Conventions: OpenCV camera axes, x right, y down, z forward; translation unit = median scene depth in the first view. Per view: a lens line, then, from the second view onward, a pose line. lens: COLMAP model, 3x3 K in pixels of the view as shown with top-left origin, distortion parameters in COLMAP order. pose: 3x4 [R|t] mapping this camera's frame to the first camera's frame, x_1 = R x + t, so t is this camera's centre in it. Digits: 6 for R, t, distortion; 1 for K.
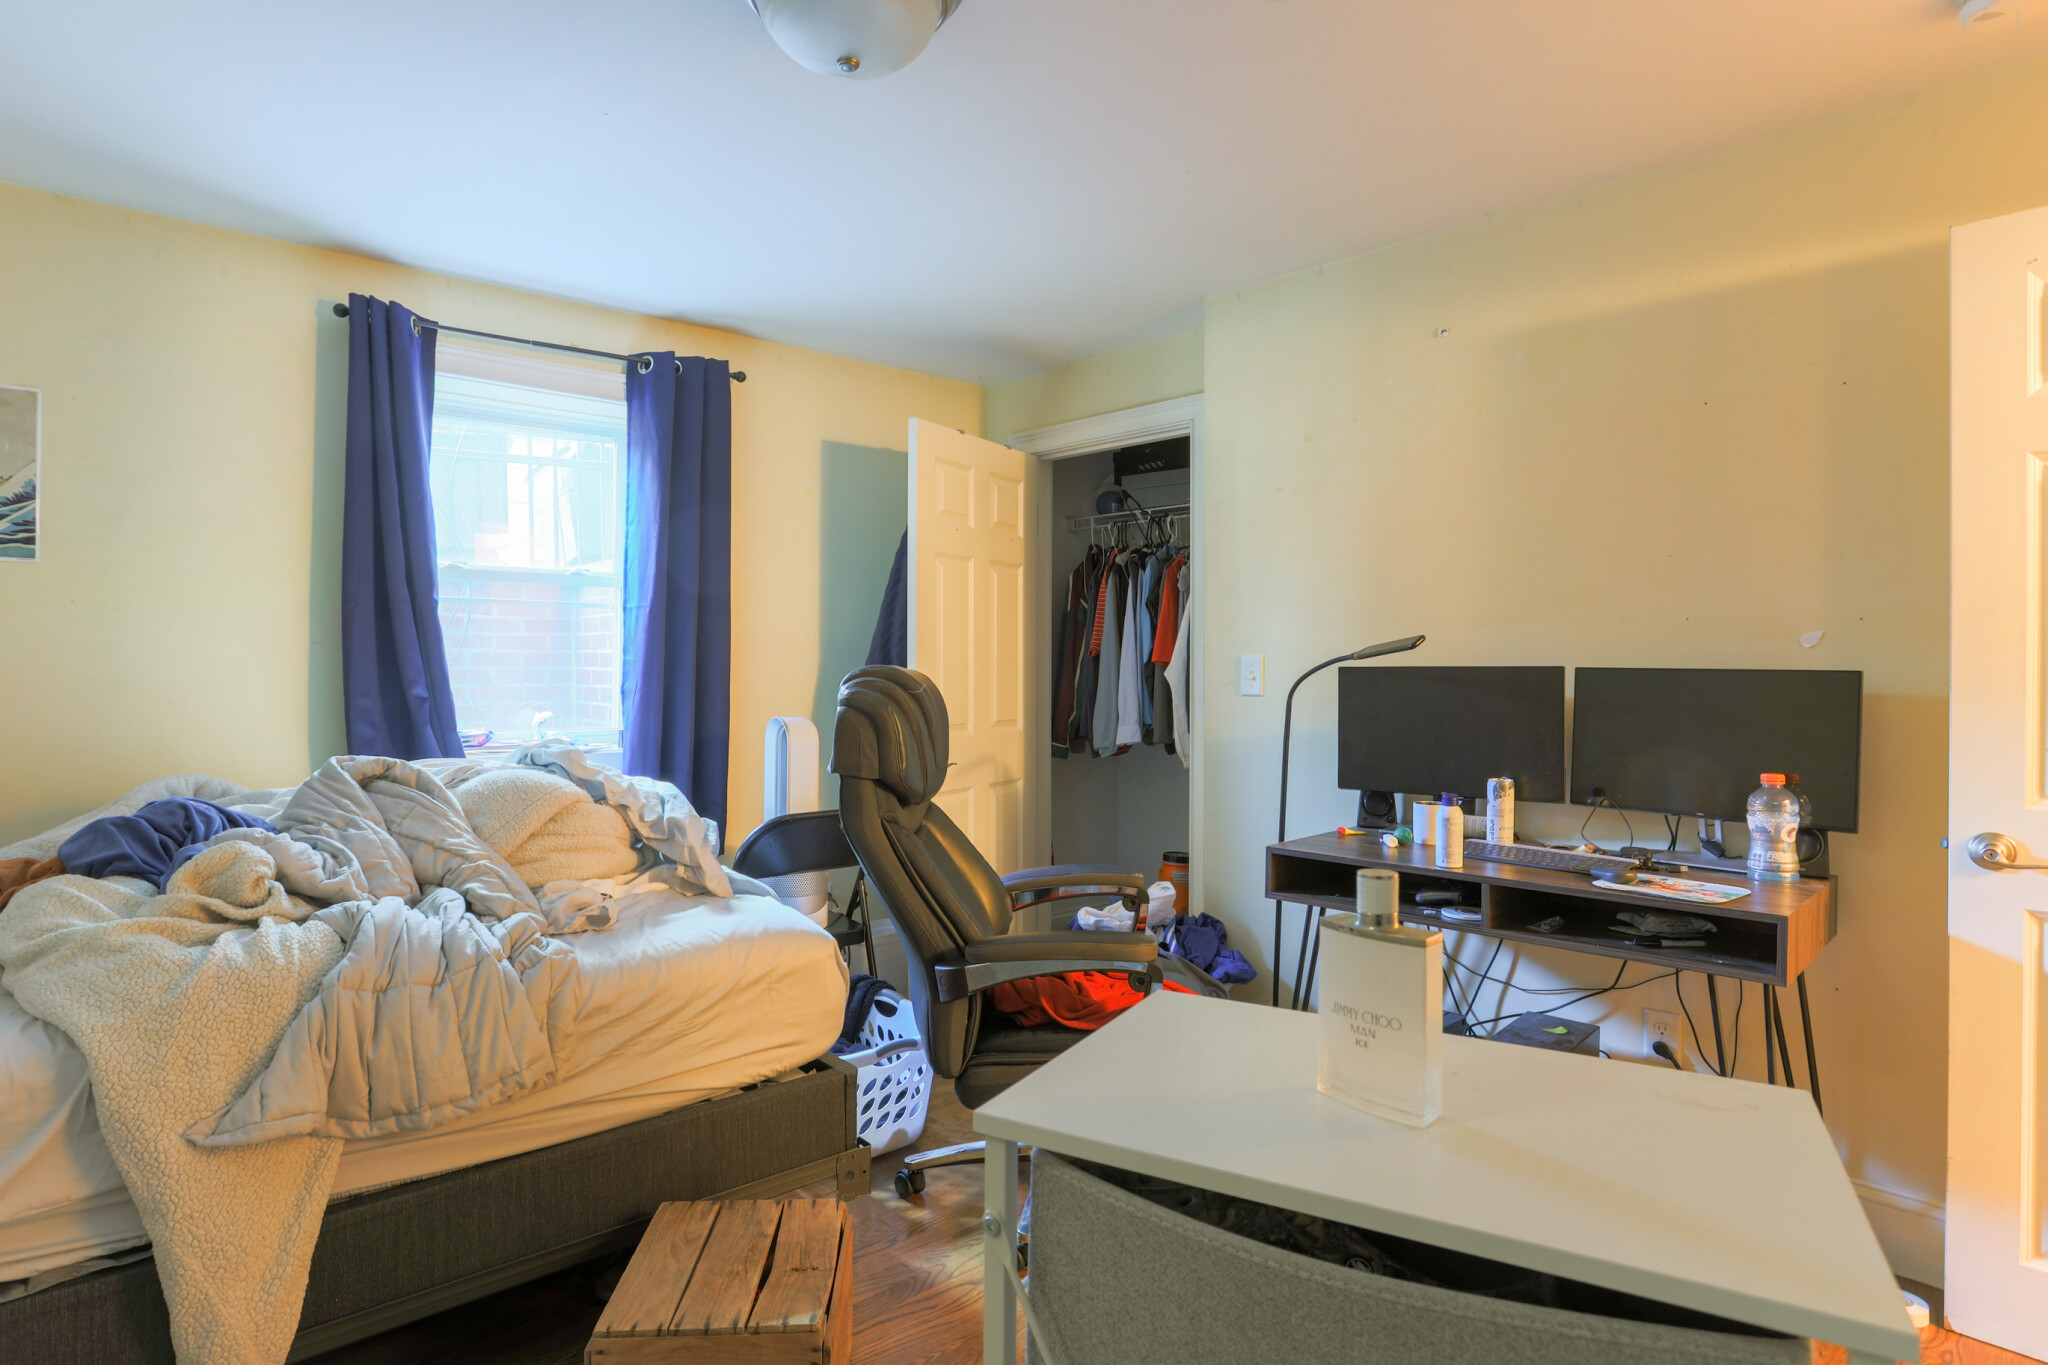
lens RADIAL K [[1075.2, 0, 1020.5], [0, 1075.2, 662.1], [0, 0, 1]] dist [0.002947, 0.000887]
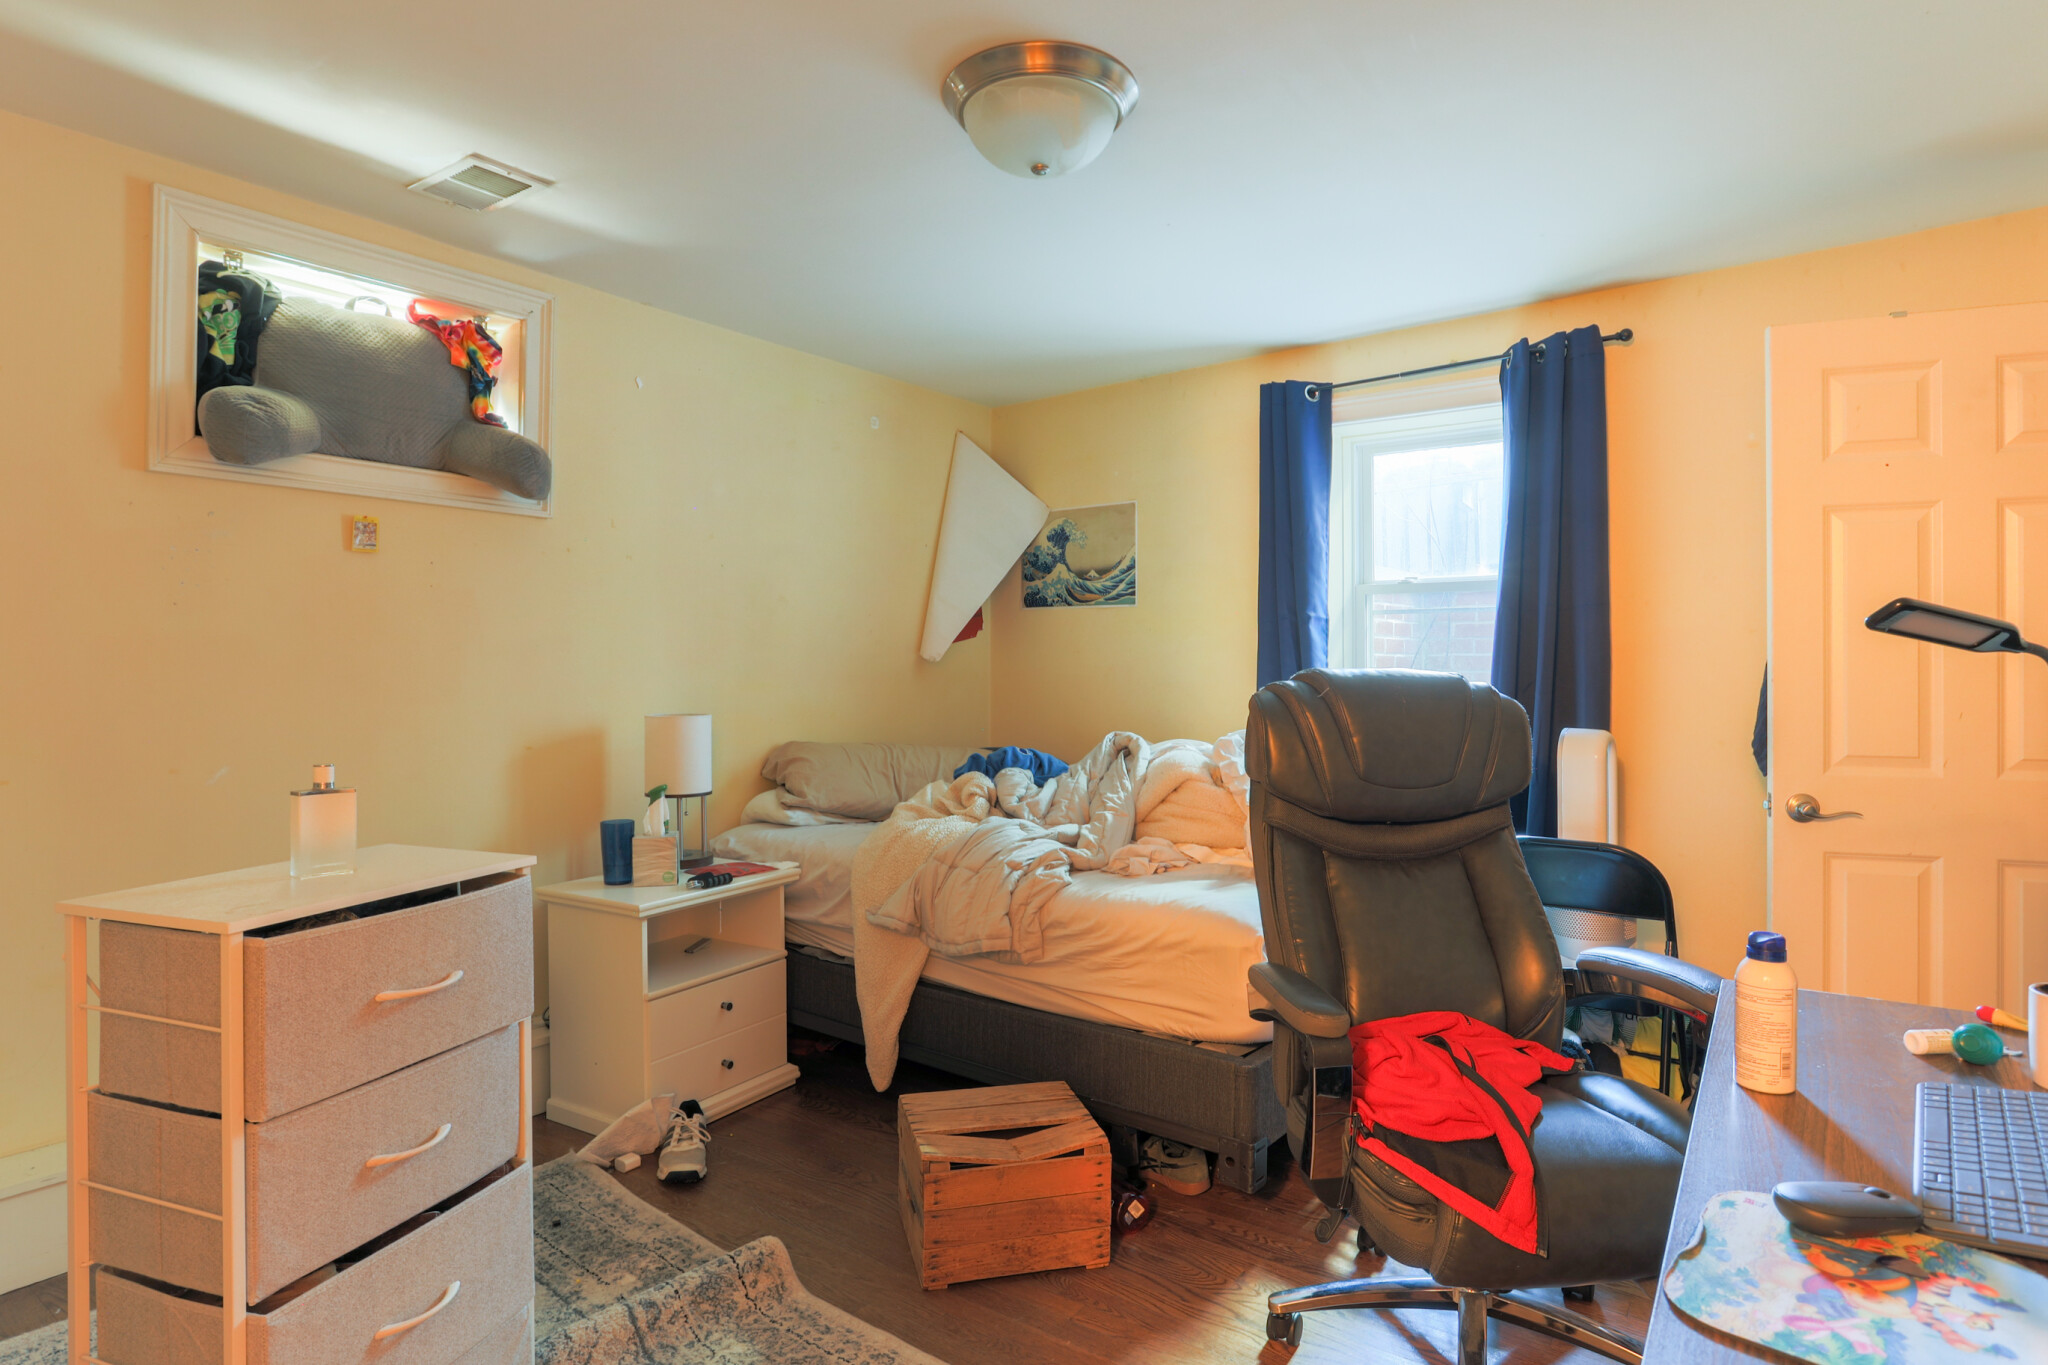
lens RADIAL K [[1101.1, 0, 1024.0], [0, 1101.1, 682.5], [0, 0, 1]] dist [-0.002975, -0.000425]
pose [[0.234270, 0.012881, -0.972086, 0.584965], [0.001647, 0.999906, 0.013647, -0.000355], [0.972170, -0.004798, 0.234227, 0.390764]]
